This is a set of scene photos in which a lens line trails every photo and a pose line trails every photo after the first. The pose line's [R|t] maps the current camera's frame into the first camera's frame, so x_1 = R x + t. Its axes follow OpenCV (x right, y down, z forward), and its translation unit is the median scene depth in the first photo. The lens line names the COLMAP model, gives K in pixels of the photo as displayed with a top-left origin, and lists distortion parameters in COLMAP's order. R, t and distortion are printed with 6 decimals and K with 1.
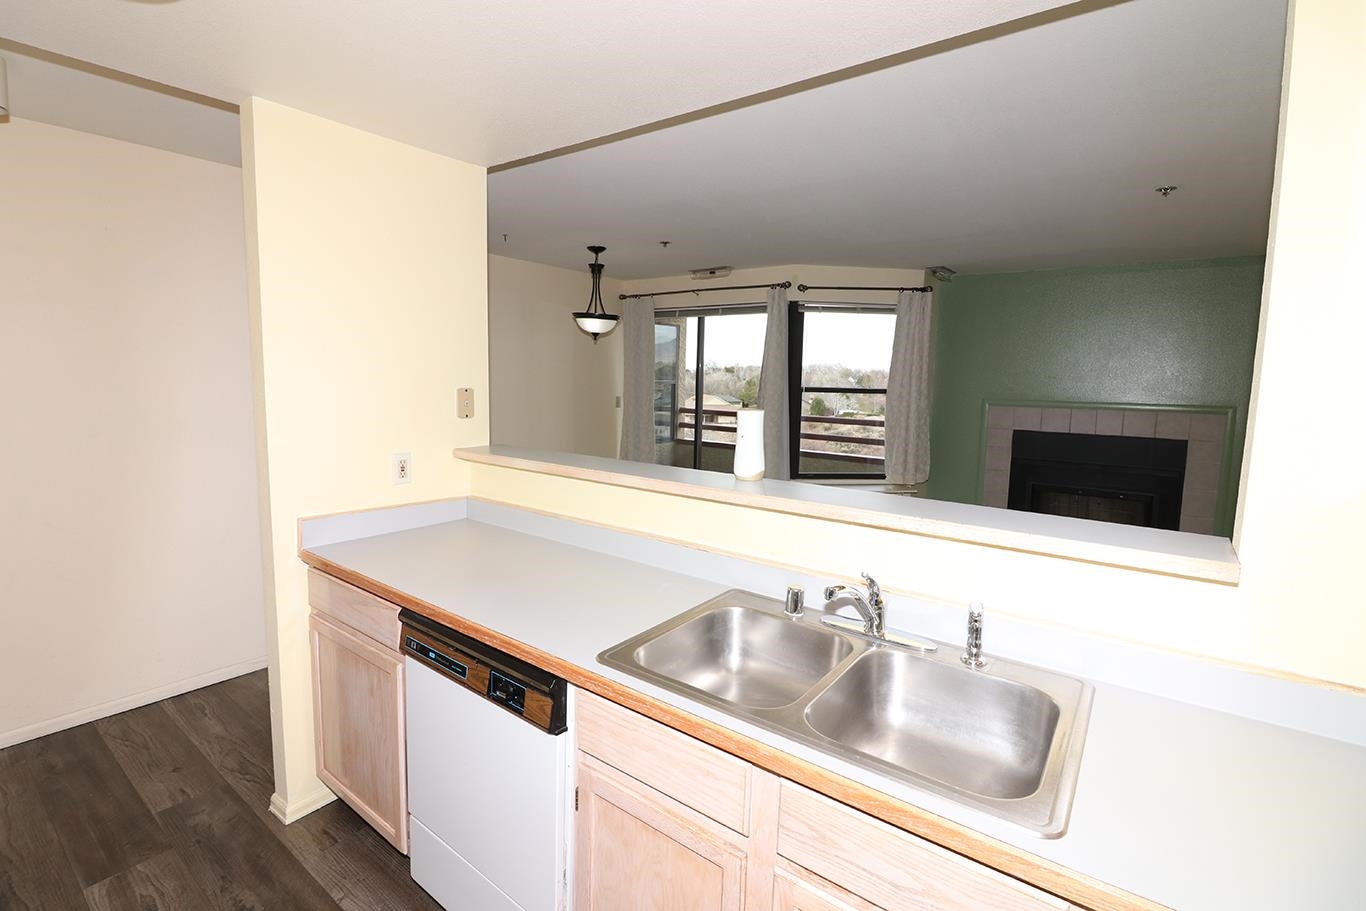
lens RADIAL K [[627.0, 0, 675.7], [0, 627.0, 446.2], [0, 0, 1]] dist [-0.001273, -0.010976]
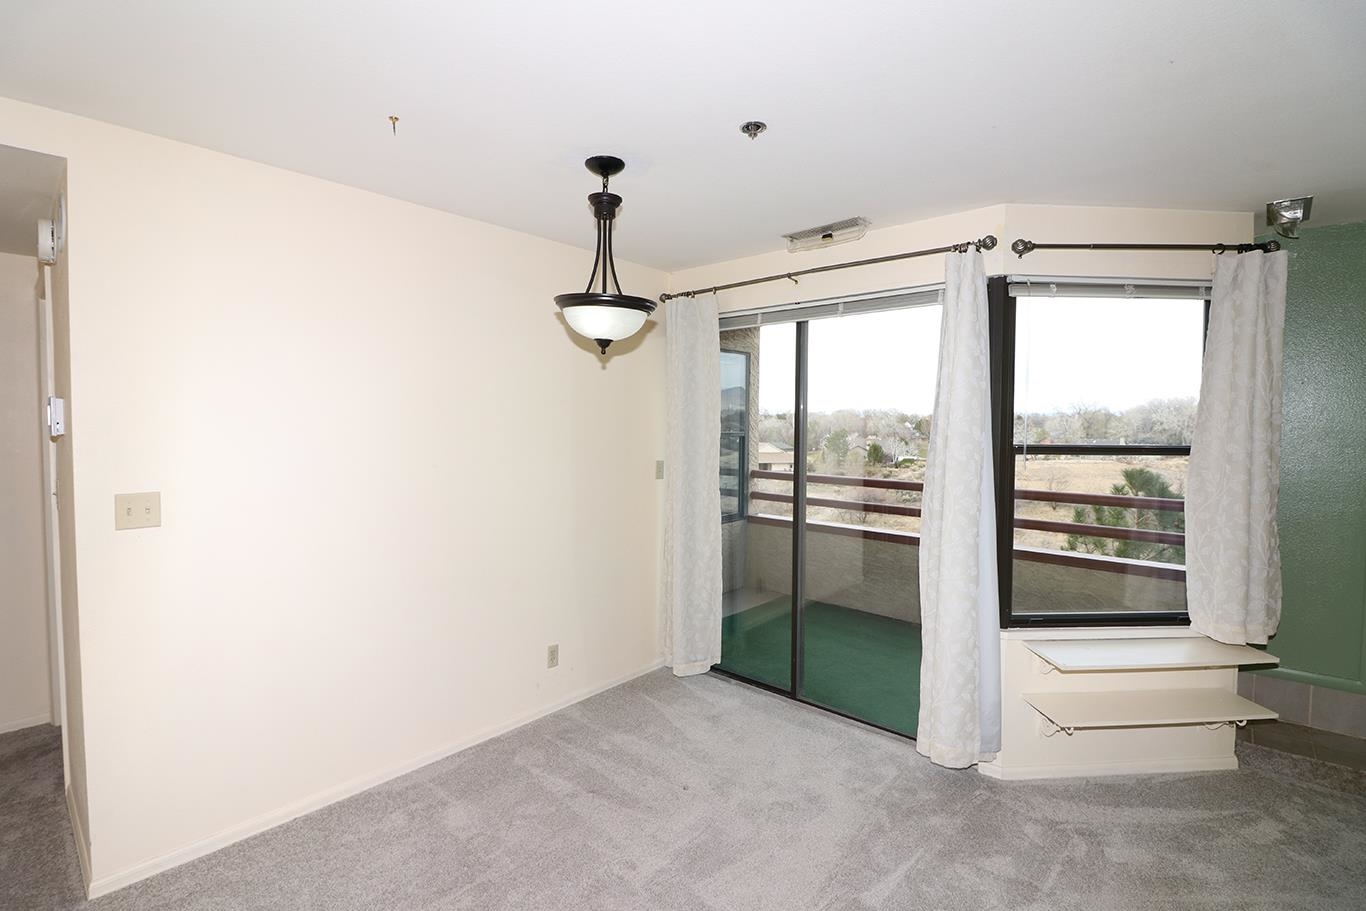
lens RADIAL K [[627.0, 0, 678.4], [0, 627.0, 443.0], [0, 0, 1]] dist [-0.001273, -0.010976]
pose [[0.996874, -0.011016, -0.078236, -0.031980], [0.004654, 0.996700, -0.081040, -0.058085], [0.078870, 0.080422, 0.993636, 0.492882]]
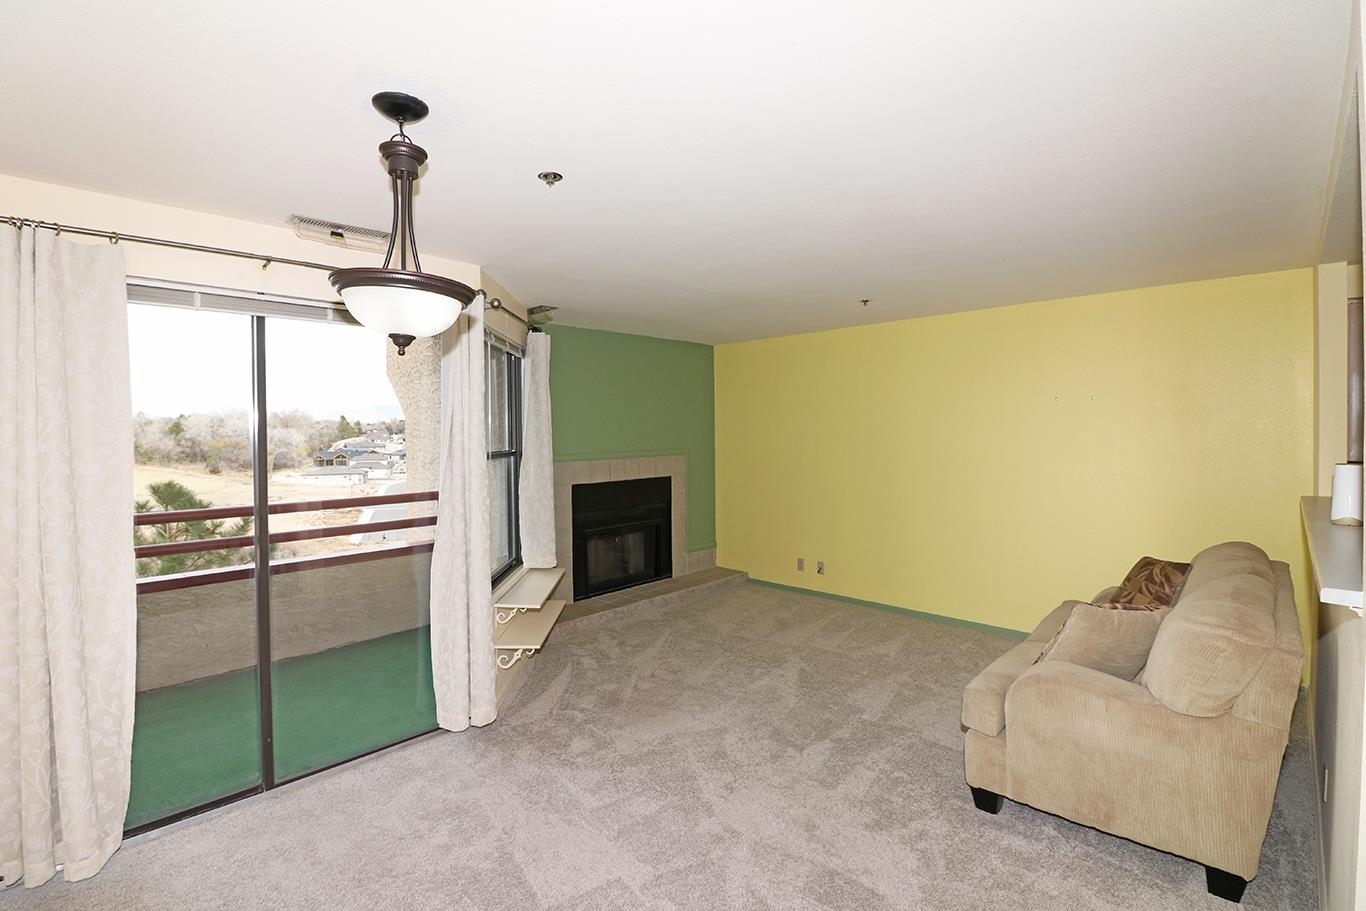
lens RADIAL K [[627.0, 0, 672.0], [0, 627.0, 438.8], [0, 0, 1]] dist [-0.001273, -0.010976]
pose [[0.127913, -0.034523, 0.991184, -0.426064], [0.124863, 0.992003, 0.018438, -0.100512], [-0.983894, 0.121404, 0.131201, 0.741334]]
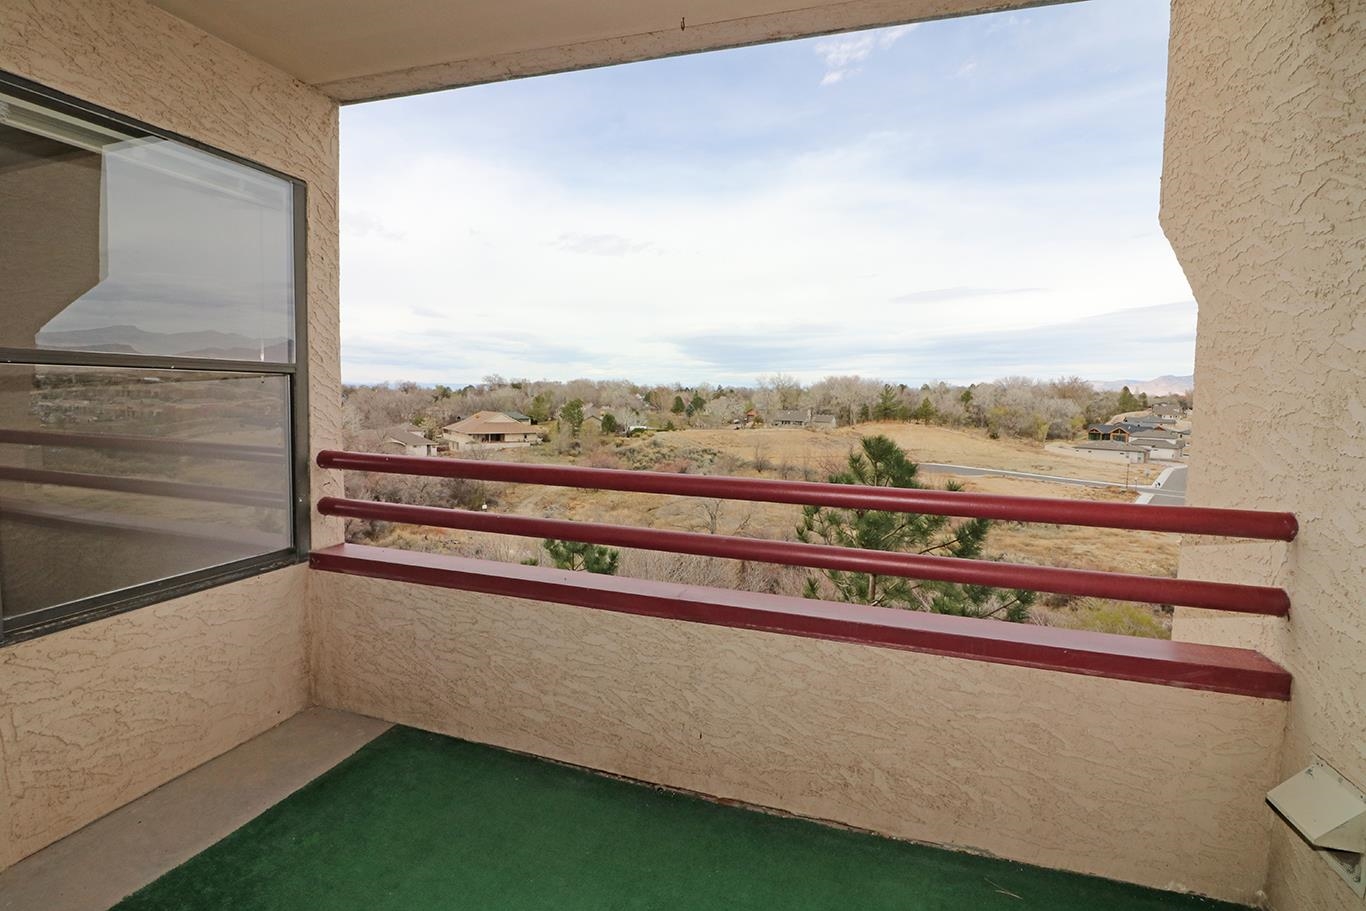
lens RADIAL K [[627.0, 0, 683.2], [0, 627.0, 441.3], [0, 0, 1]] dist [-0.001273, -0.010976]
pose [[0.941452, -0.021612, 0.336454, 0.117607], [0.033058, 0.999052, -0.028328, -0.084270], [-0.335523, 0.037792, 0.941274, 1.056322]]
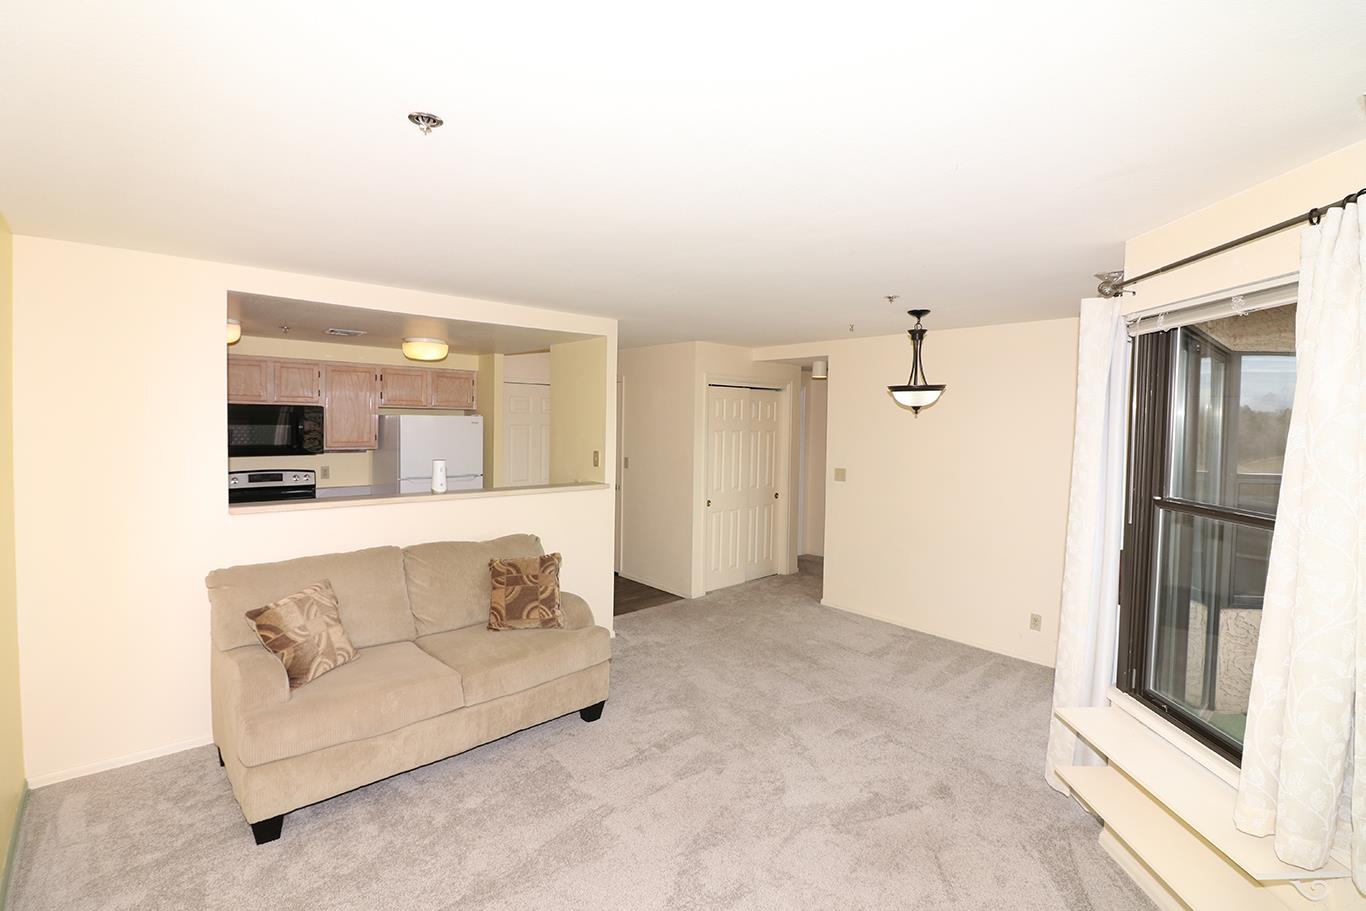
lens RADIAL K [[627.0, 0, 675.4], [0, 627.0, 441.1], [0, 0, 1]] dist [-0.001273, -0.010976]
pose [[-0.188799, 0.009315, -0.981972, 0.731924], [-0.133097, 0.990485, 0.034986, -0.107946], [0.972954, 0.137303, -0.185763, 0.770481]]
